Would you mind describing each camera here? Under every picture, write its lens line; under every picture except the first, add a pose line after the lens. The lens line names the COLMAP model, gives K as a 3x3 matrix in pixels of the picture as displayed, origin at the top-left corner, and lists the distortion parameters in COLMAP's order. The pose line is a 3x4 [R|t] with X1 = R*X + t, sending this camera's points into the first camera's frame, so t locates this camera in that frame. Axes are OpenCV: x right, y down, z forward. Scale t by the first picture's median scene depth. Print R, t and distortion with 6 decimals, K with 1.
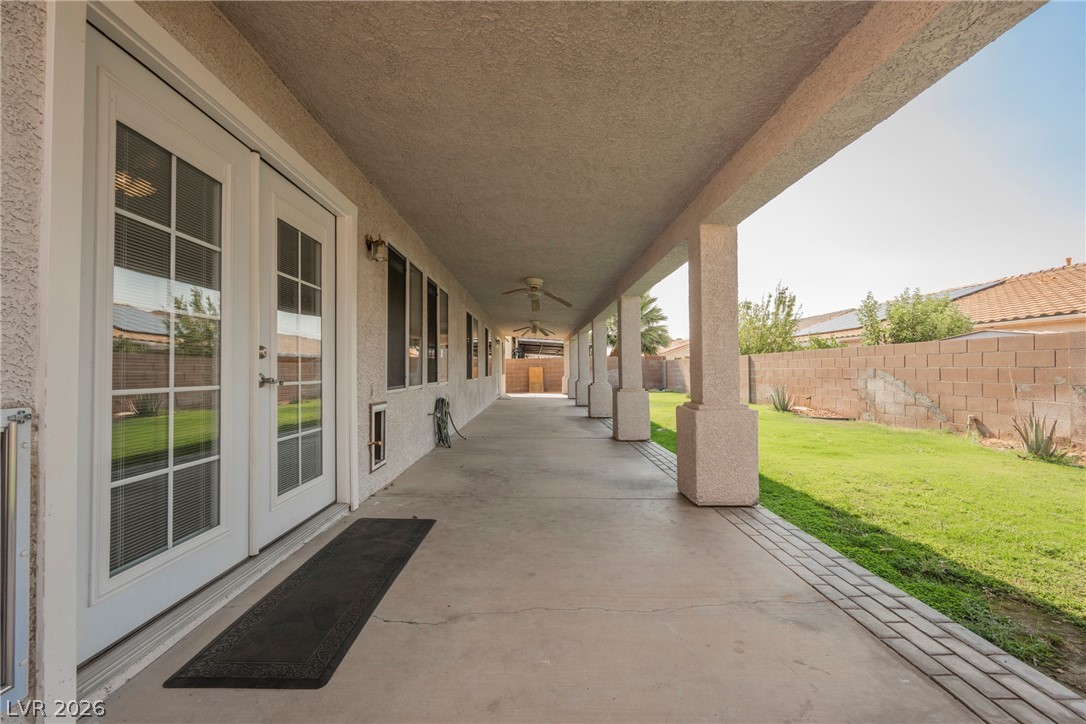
lens RADIAL K [[431.4, 0, 542.0], [0, 431.4, 363.8], [0, 0, 1]] dist [-0.001178, 0.000132]
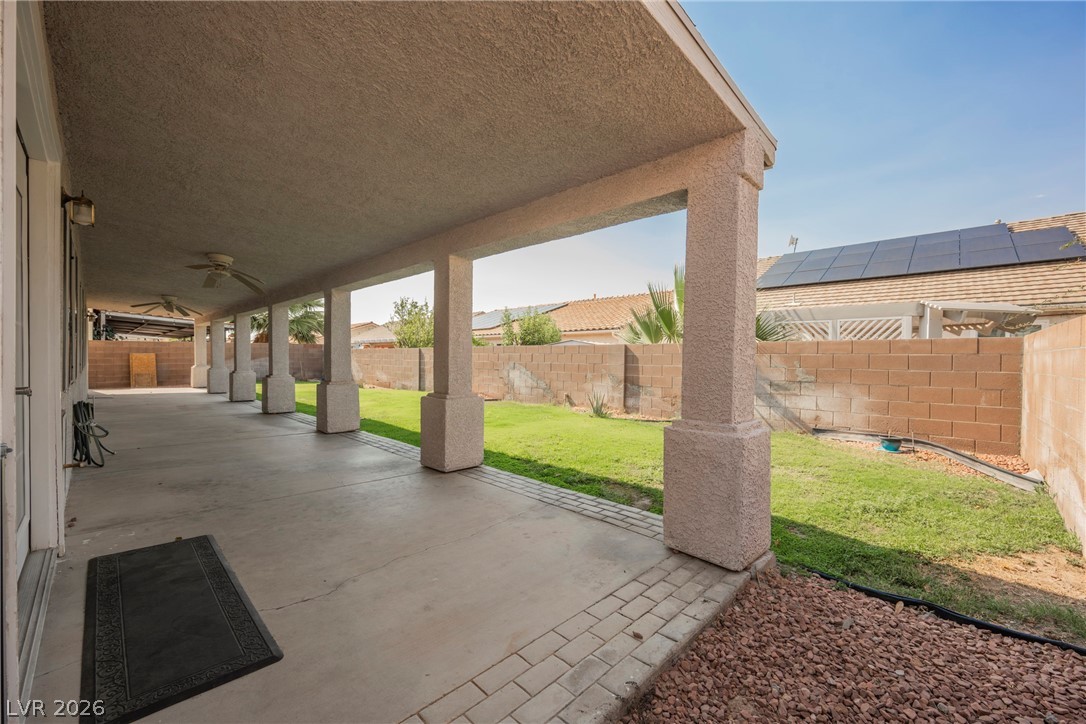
lens RADIAL K [[431.4, 0, 543.5], [0, 431.4, 362.9], [0, 0, 1]] dist [-0.001178, 0.000132]
pose [[0.705573, 0.005968, 0.708612, -0.251577], [-0.024616, 0.999567, 0.016092, -0.021063], [-0.708210, -0.028797, 0.705415, -0.083577]]
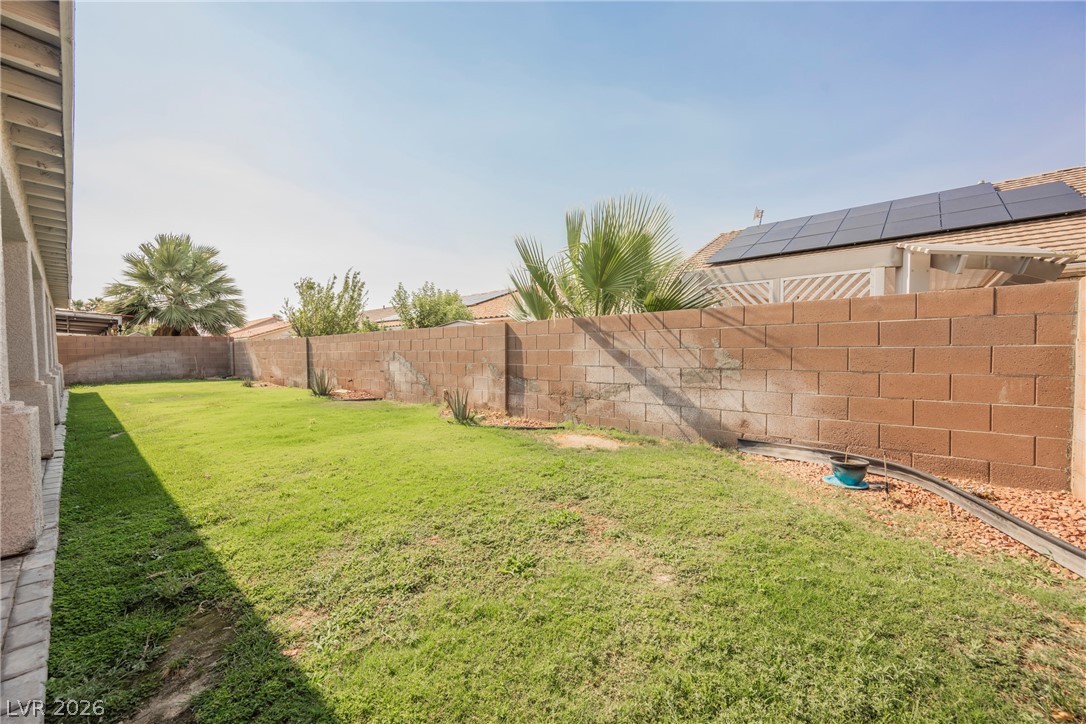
lens RADIAL K [[431.4, 0, 541.3], [0, 431.4, 363.5], [0, 0, 1]] dist [-0.001178, 0.000132]
pose [[0.683607, -0.022586, 0.729501, 0.388758], [-0.005724, 0.999324, 0.036304, -0.000745], [-0.729828, -0.028994, 0.683016, -0.039762]]
